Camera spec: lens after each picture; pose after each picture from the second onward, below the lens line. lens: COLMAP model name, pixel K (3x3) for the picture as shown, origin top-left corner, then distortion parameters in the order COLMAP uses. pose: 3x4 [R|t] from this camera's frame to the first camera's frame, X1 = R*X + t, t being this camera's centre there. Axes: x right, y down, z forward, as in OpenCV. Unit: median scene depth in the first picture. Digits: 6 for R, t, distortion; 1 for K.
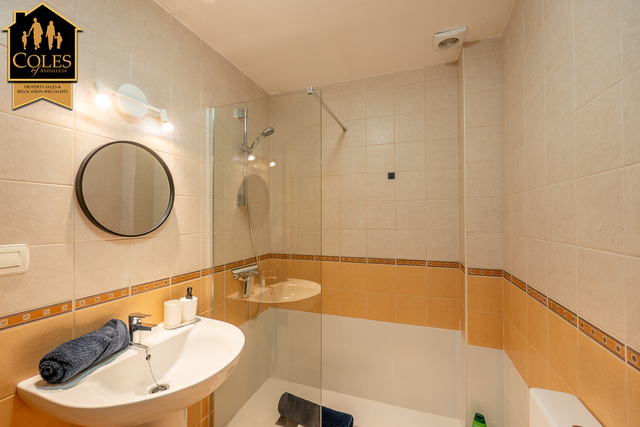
lens RADIAL K [[272.4, 0, 319.7], [0, 272.4, 213.6], [0, 0, 1]] dist [-0.003853, 0.000215]
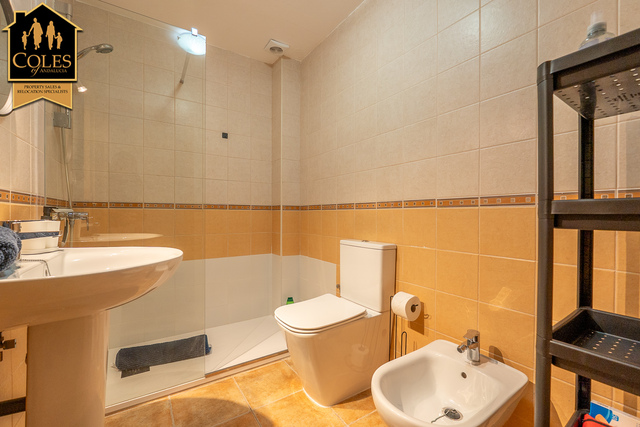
lens RADIAL K [[272.4, 0, 321.5], [0, 272.4, 215.3], [0, 0, 1]] dist [-0.003853, 0.000215]
pose [[0.591025, 0.002114, 0.806651, -0.488816], [-0.013320, 0.999886, 0.007139, 0.214112], [-0.806543, -0.014964, 0.590985, -0.060623]]
